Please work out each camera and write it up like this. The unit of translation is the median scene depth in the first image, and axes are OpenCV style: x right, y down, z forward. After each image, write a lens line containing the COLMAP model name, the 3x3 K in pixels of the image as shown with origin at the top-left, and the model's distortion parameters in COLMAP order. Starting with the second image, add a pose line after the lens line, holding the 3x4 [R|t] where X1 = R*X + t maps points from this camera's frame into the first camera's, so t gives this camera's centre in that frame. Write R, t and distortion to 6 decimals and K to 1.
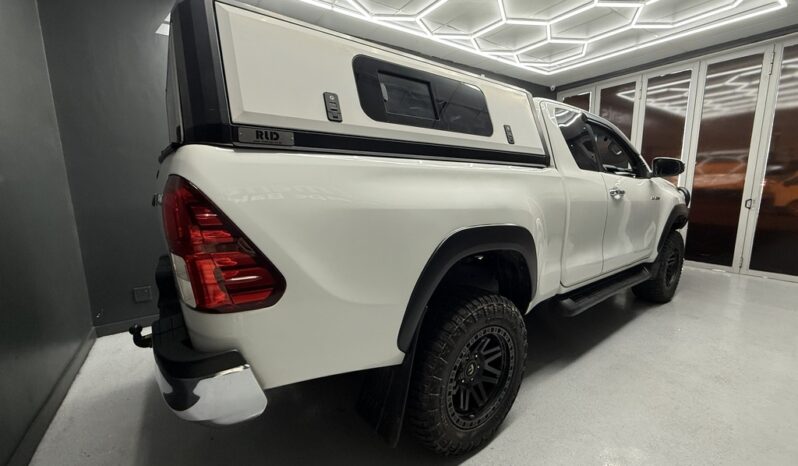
lens RADIAL K [[319.1, 0, 399.0], [0, 319.1, 233.0], [0, 0, 1]] dist [0.000090, 0.000246]
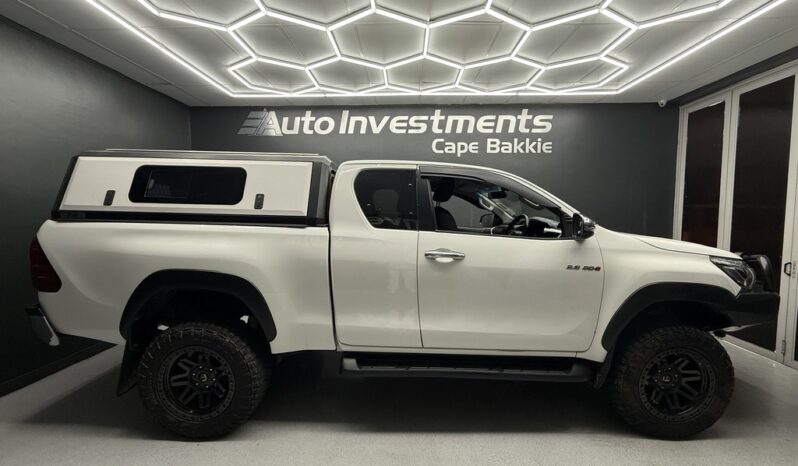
lens RADIAL K [[319.1, 0, 399.0], [0, 319.1, 233.0], [0, 0, 1]] dist [0.000090, 0.000246]
pose [[0.806175, 0.055015, -0.589114, 1.100298], [-0.110290, 0.992190, -0.058270, -0.122846], [0.581308, 0.111950, 0.805946, 0.227474]]
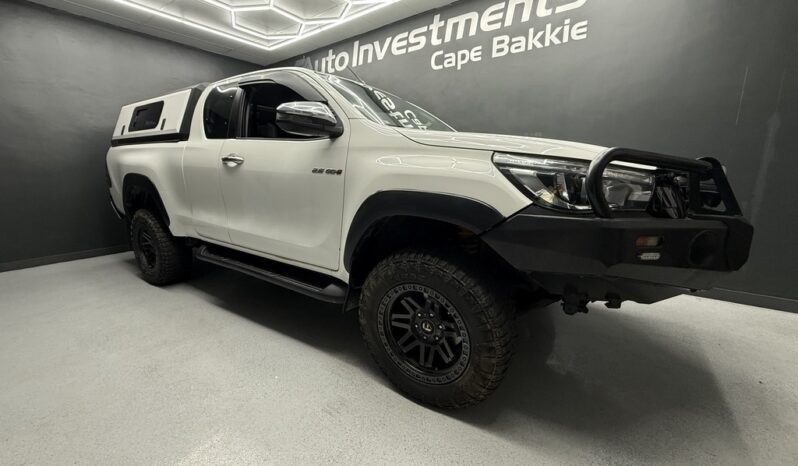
lens RADIAL K [[319.1, 0, 399.0], [0, 319.1, 233.0], [0, 0, 1]] dist [0.000090, 0.000246]
pose [[0.340789, 0.195744, -0.919537, 1.757435], [-0.146561, 0.977188, 0.153699, -0.133135], [0.928646, 0.082389, 0.361703, 1.144685]]
